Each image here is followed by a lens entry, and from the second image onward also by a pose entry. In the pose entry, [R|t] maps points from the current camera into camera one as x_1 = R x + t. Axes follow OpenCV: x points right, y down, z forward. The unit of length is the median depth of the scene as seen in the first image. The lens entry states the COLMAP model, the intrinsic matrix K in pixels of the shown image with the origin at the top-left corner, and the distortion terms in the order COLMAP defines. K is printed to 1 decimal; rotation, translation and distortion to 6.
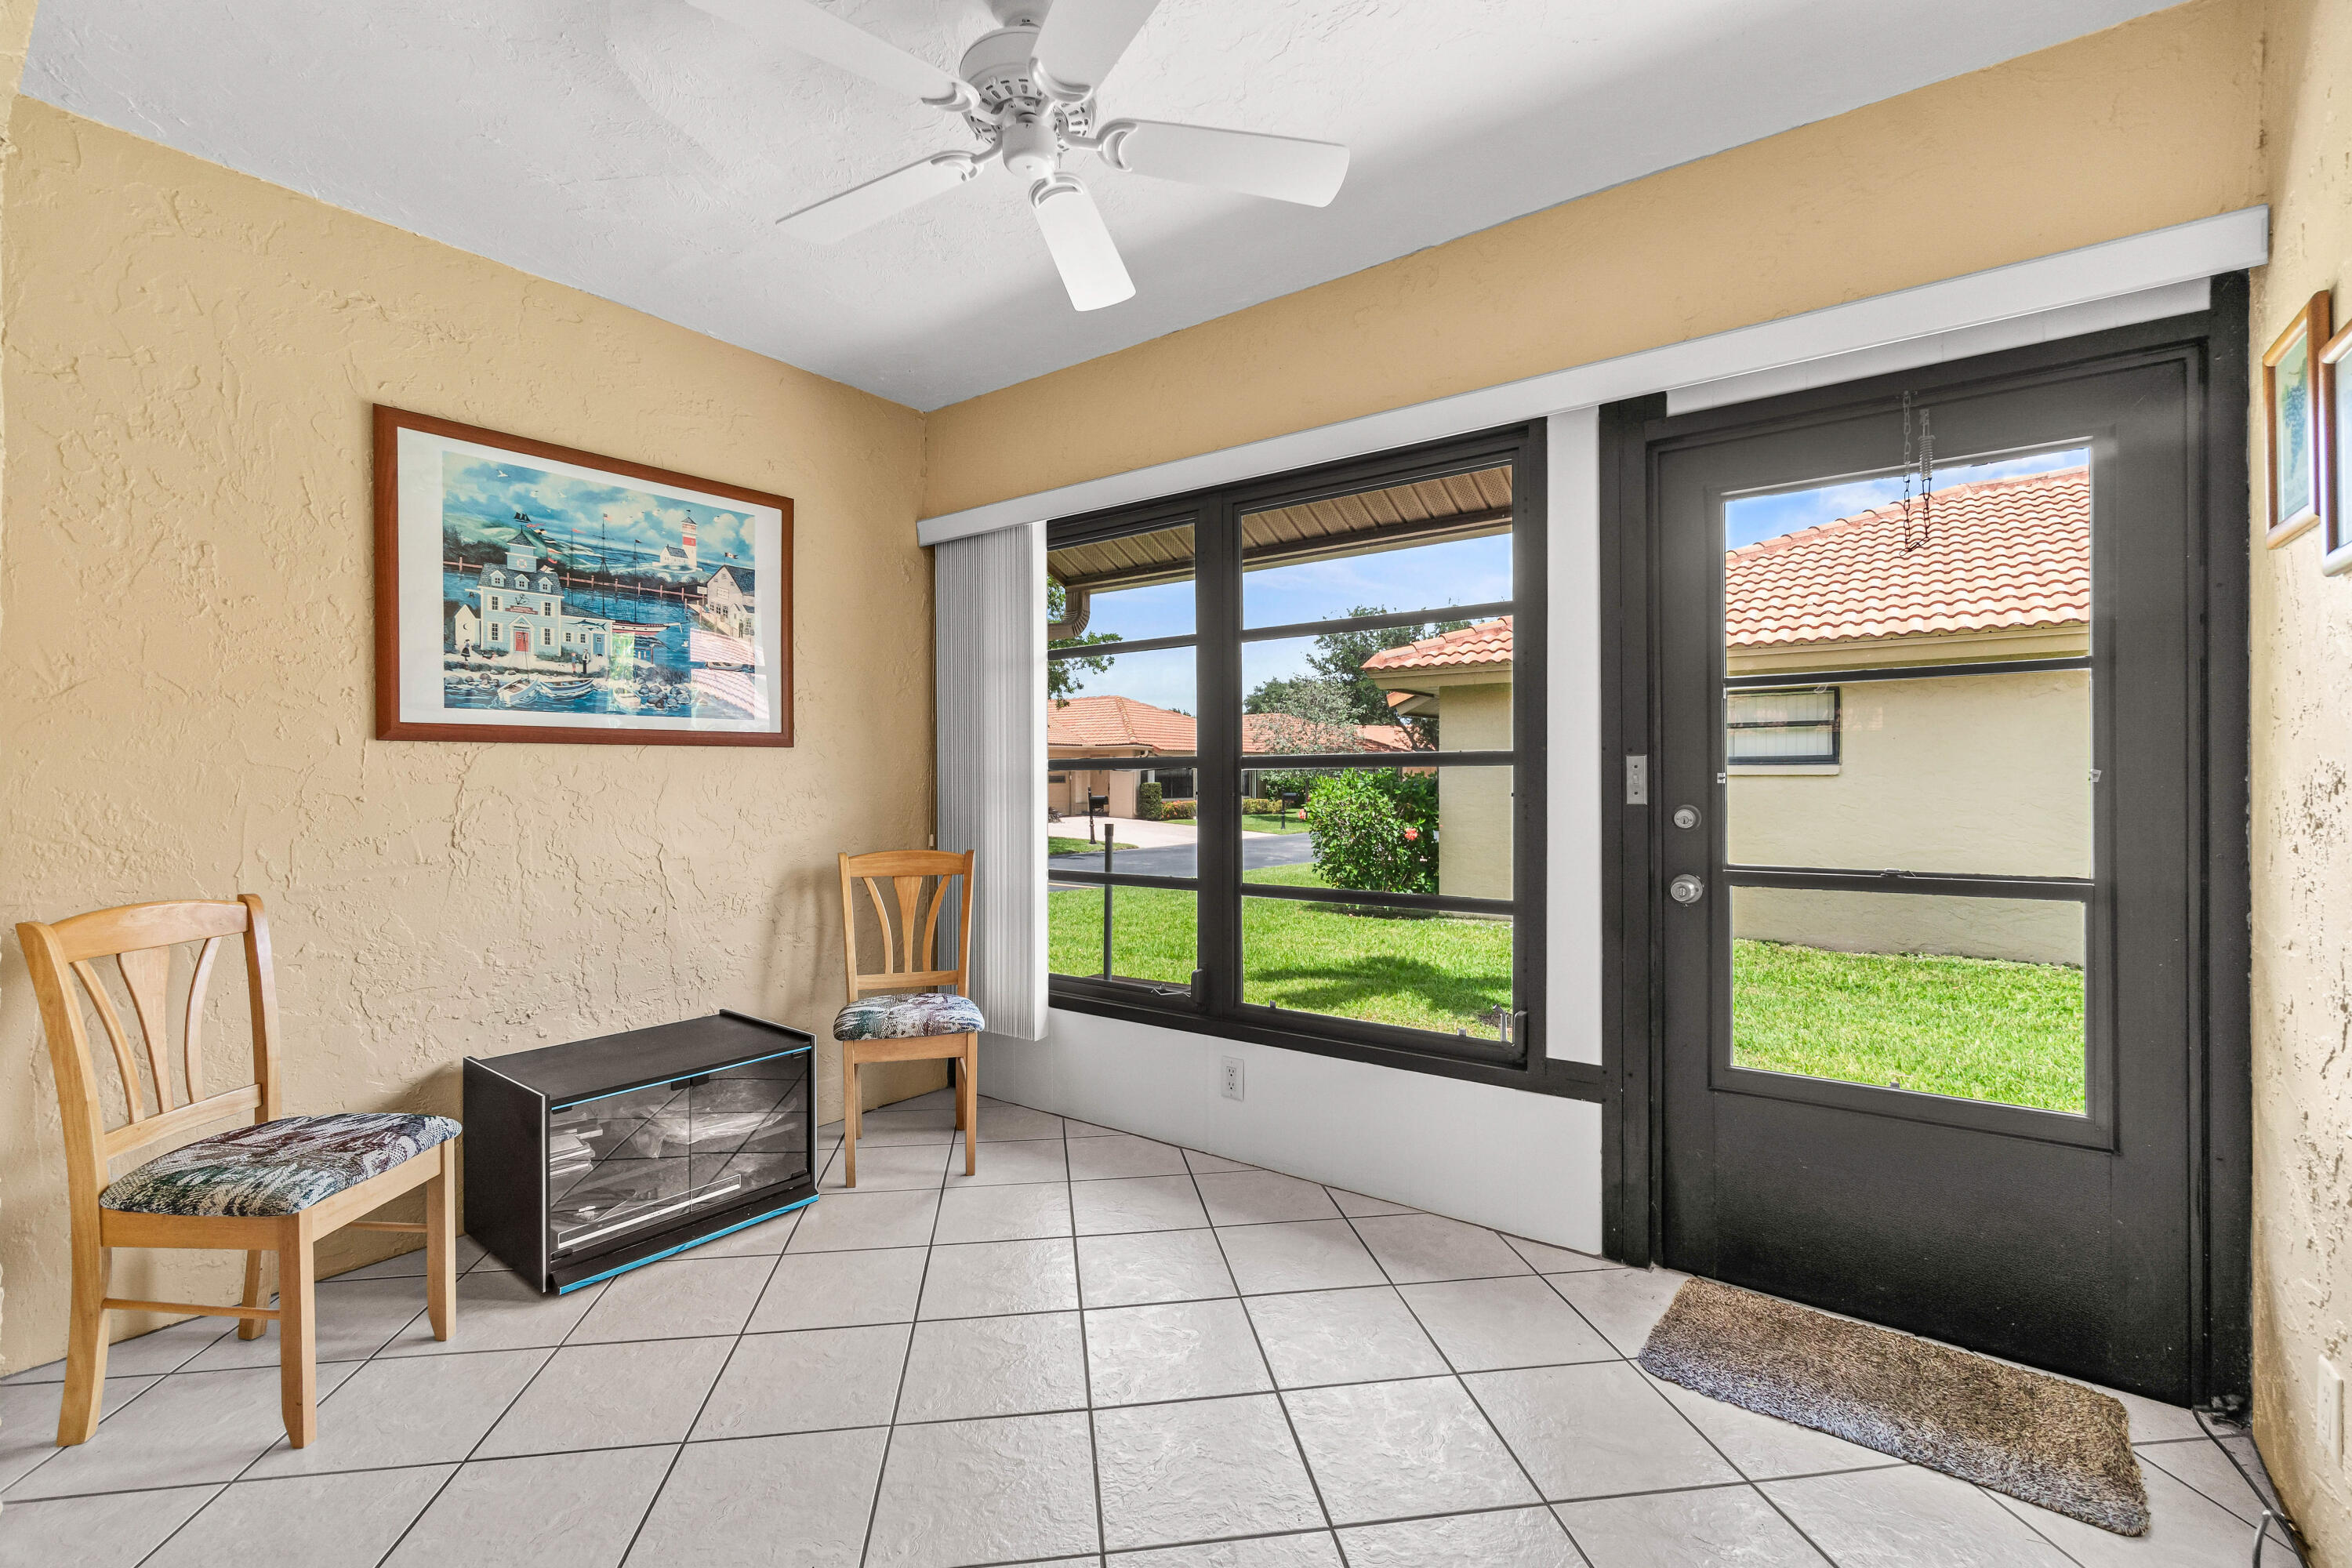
lens RADIAL K [[1024.2, 0, 1176.0], [0, 1024.2, 784.0], [0, 0, 1]] dist [0.000559, 0.000410]
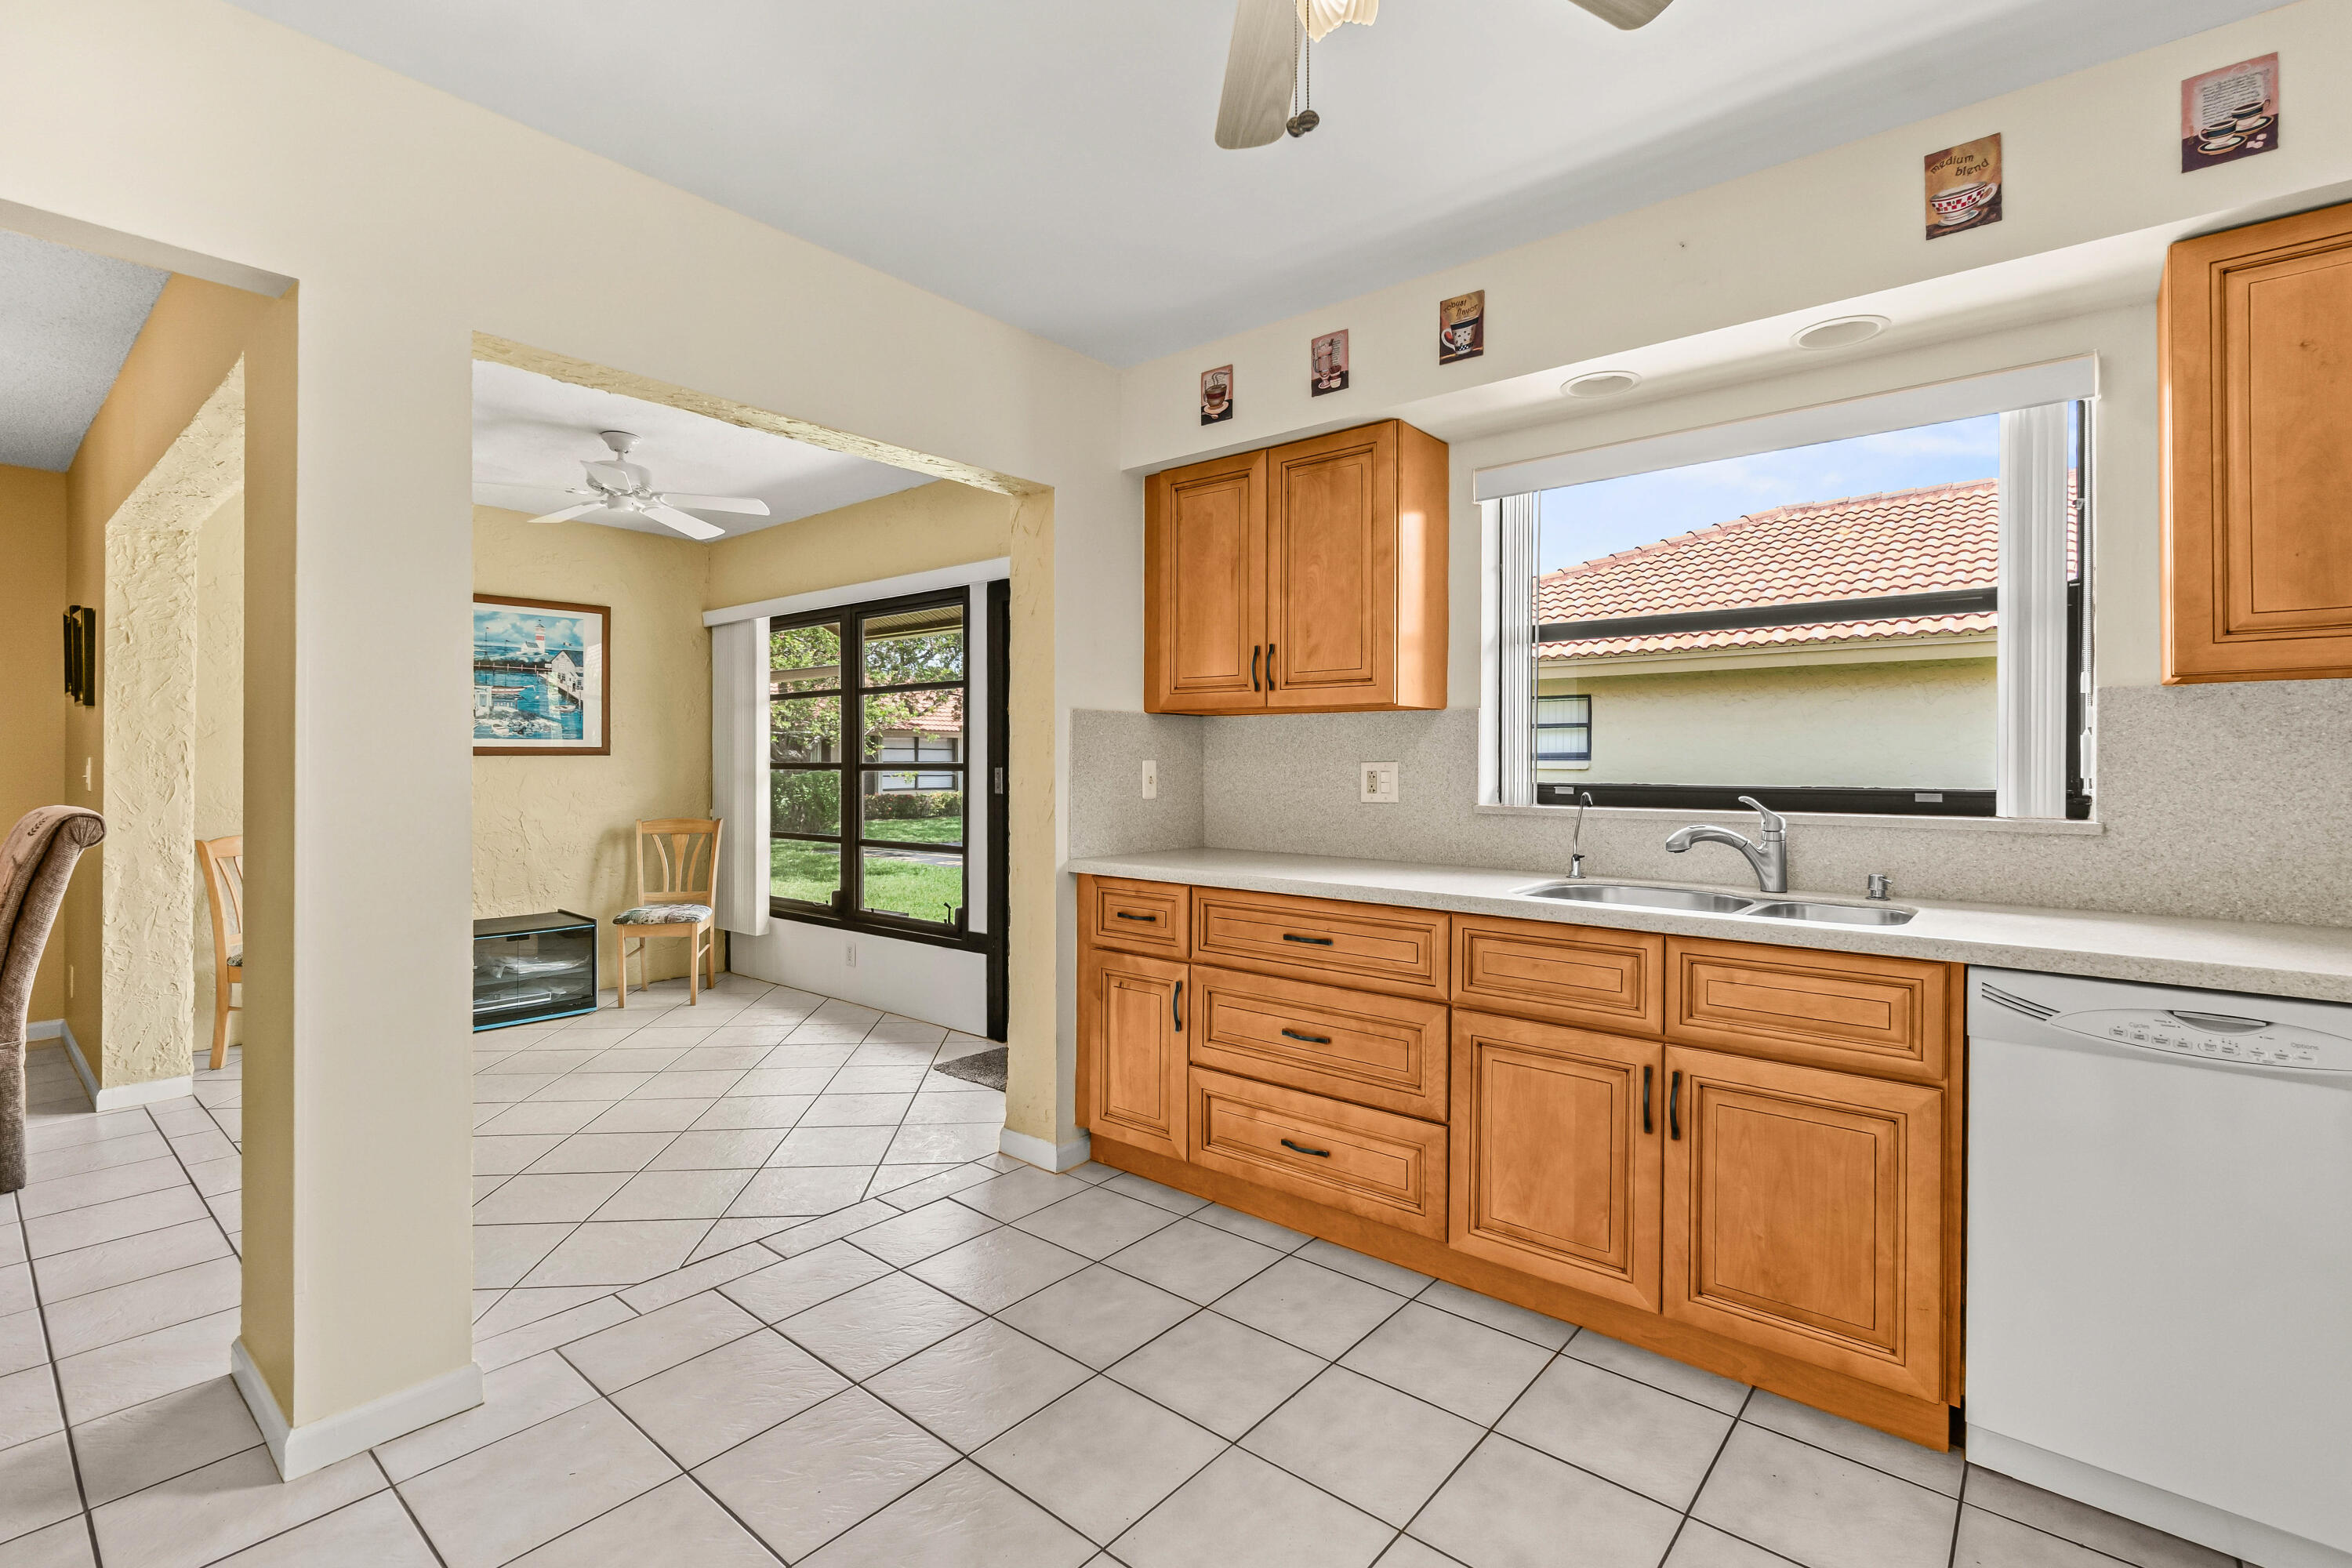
lens RADIAL K [[1061.3, 0, 1176.9], [0, 1061.3, 762.9], [0, 0, 1]] dist [-0.001194, -0.000106]
pose [[0.998624, 0.006918, -0.051979, 0.738056], [-0.007103, 0.999969, -0.003381, -0.028317], [0.051954, 0.003746, 0.998642, -0.781318]]
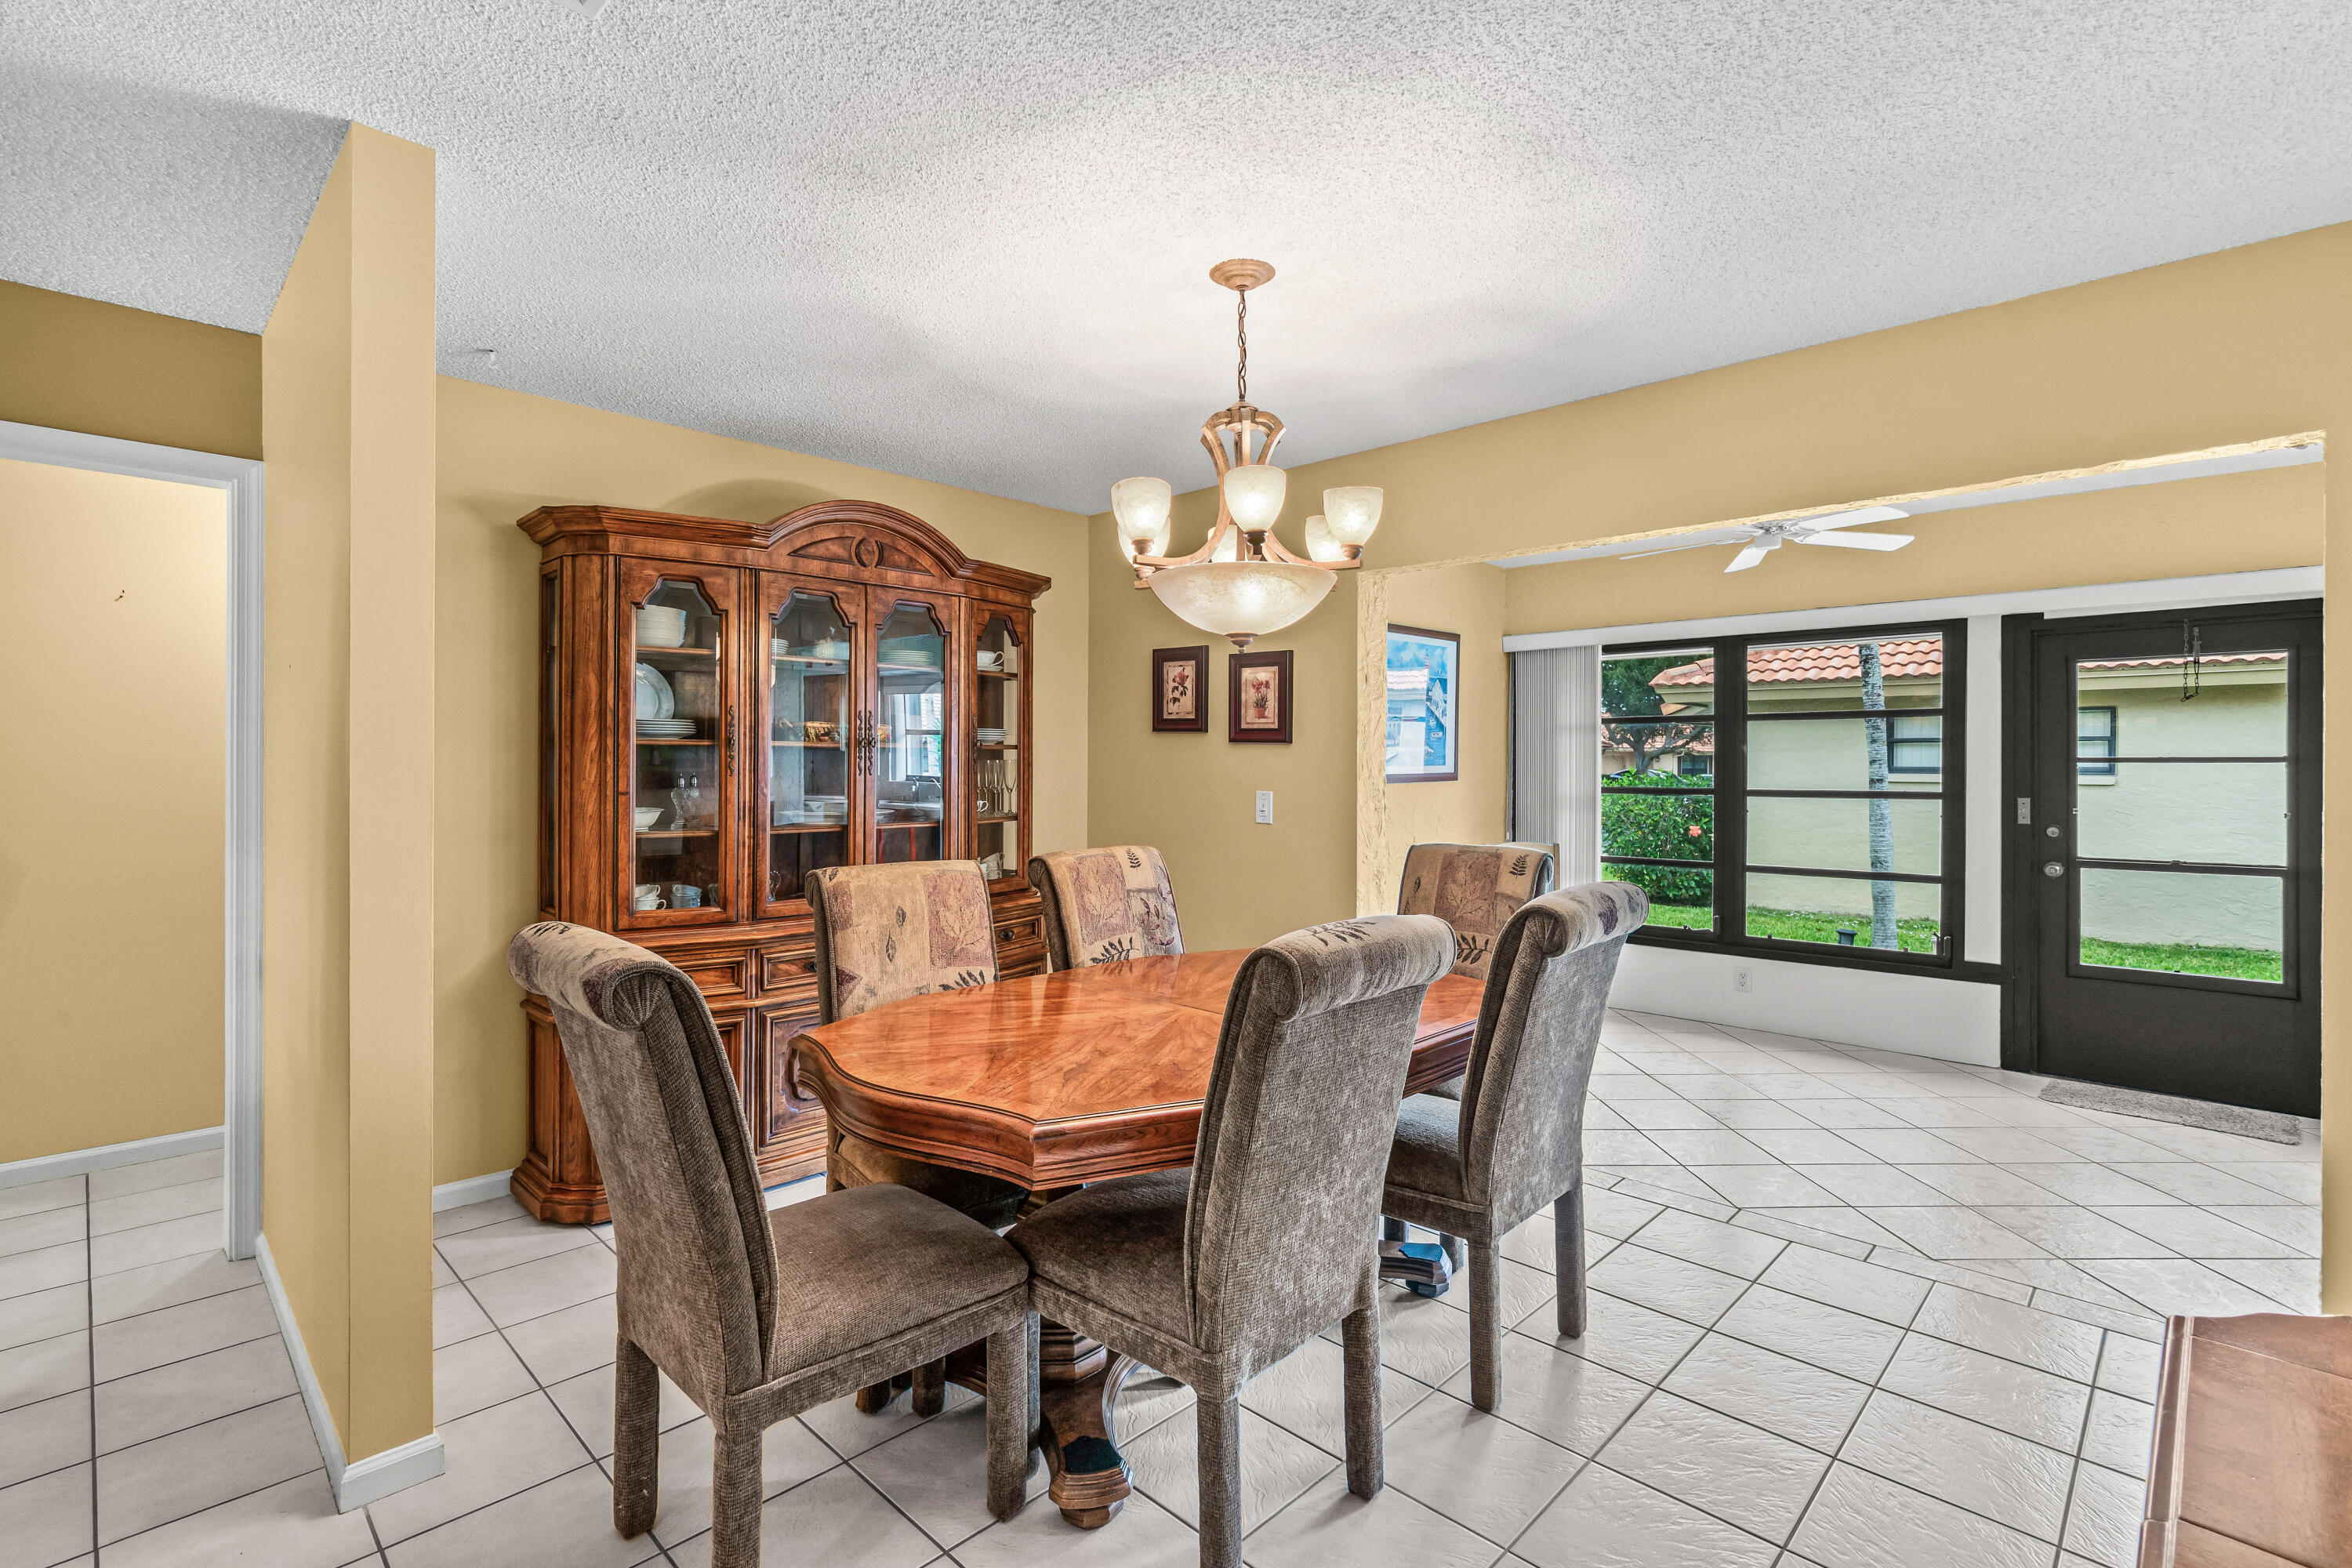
lens RADIAL K [[1086.8, 0, 1189.9], [0, 1086.8, 771.3], [0, 0, 1]] dist [-0.002461, 0.006267]
pose [[0.993037, 0.005800, -0.117662, -0.697718], [-0.005767, 0.999983, 0.000620, -0.057956], [0.117664, 0.000062, 0.993053, -0.968358]]
